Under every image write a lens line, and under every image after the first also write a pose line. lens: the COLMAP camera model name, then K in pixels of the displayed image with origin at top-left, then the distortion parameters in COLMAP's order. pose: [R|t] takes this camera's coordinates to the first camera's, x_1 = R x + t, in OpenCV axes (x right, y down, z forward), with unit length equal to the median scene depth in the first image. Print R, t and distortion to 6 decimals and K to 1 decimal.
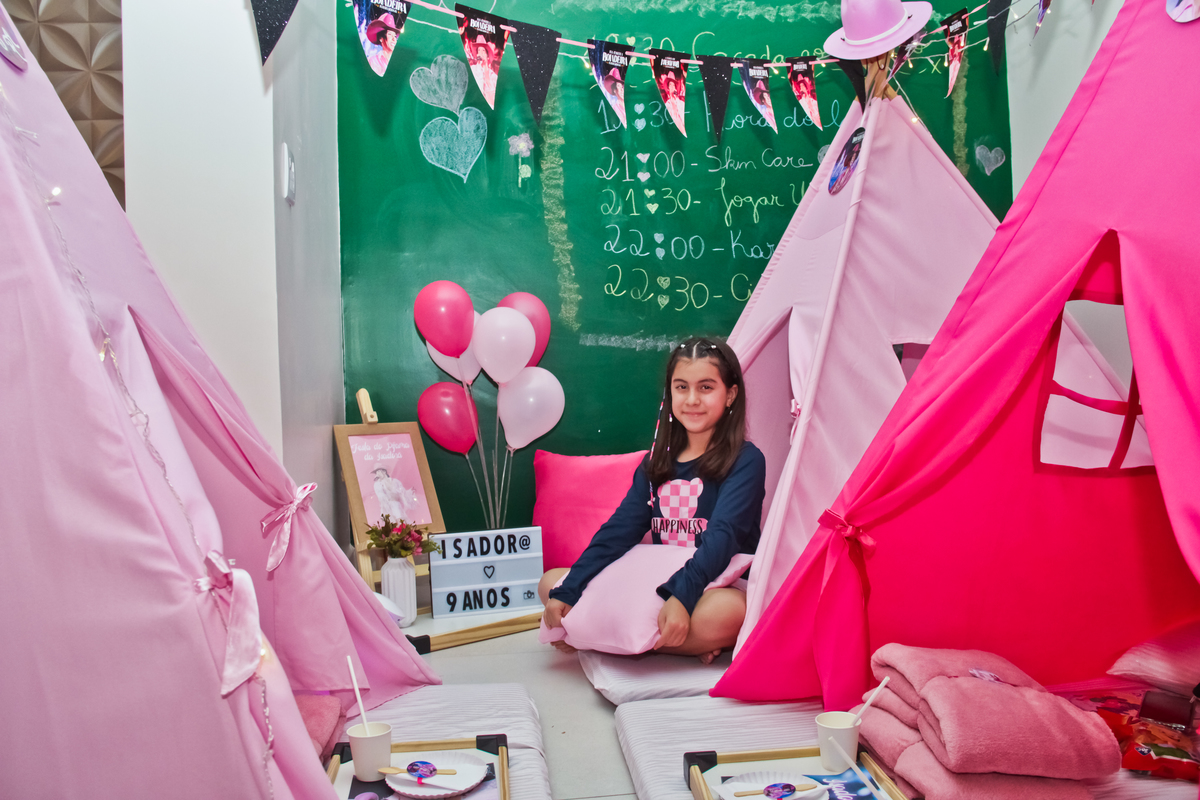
lens RADIAL K [[943.8, 0, 600.0], [0, 943.8, 400.0], [0, 0, 1]] dist [-0.165943, 0.084215]
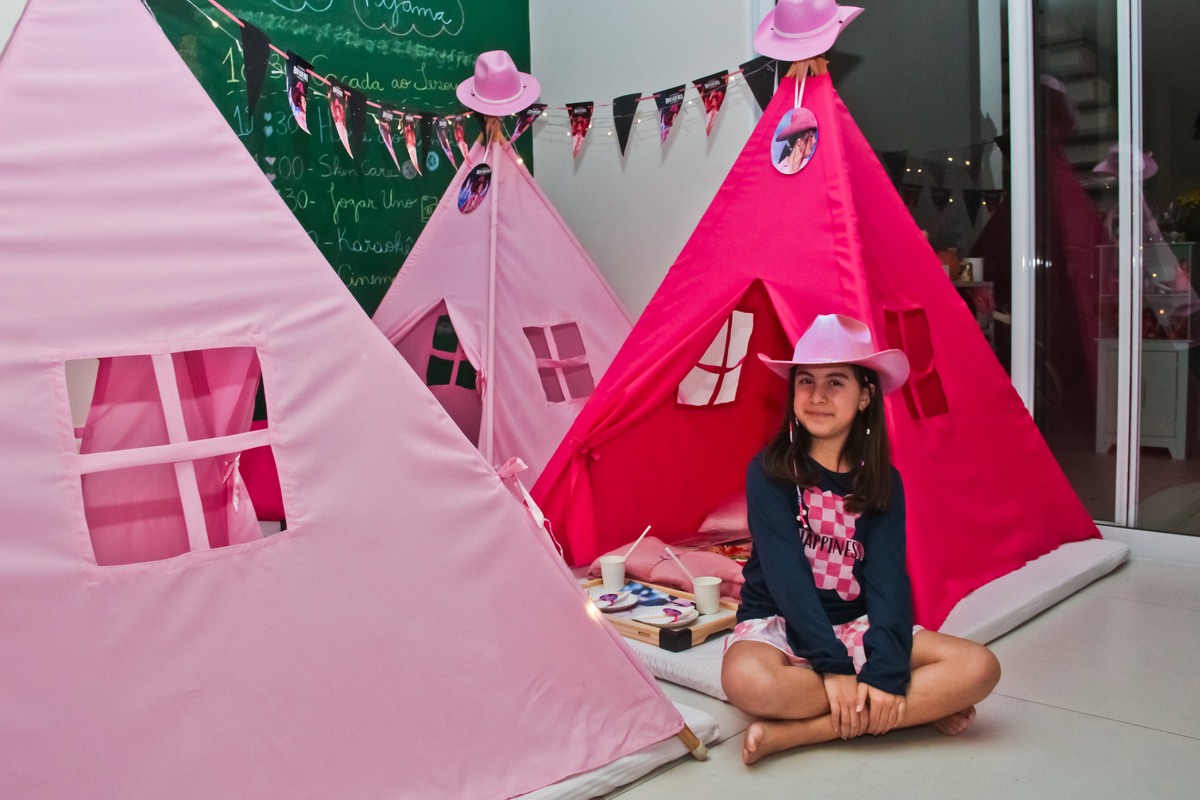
lens RADIAL K [[943.8, 0, 600.0], [0, 943.8, 400.0], [0, 0, 1]] dist [-0.165943, 0.084215]
pose [[0.791760, -0.043915, 0.609251, -0.329784], [0.020906, 0.998776, 0.044823, -0.009252], [-0.610474, -0.022752, 0.791709, -0.138488]]
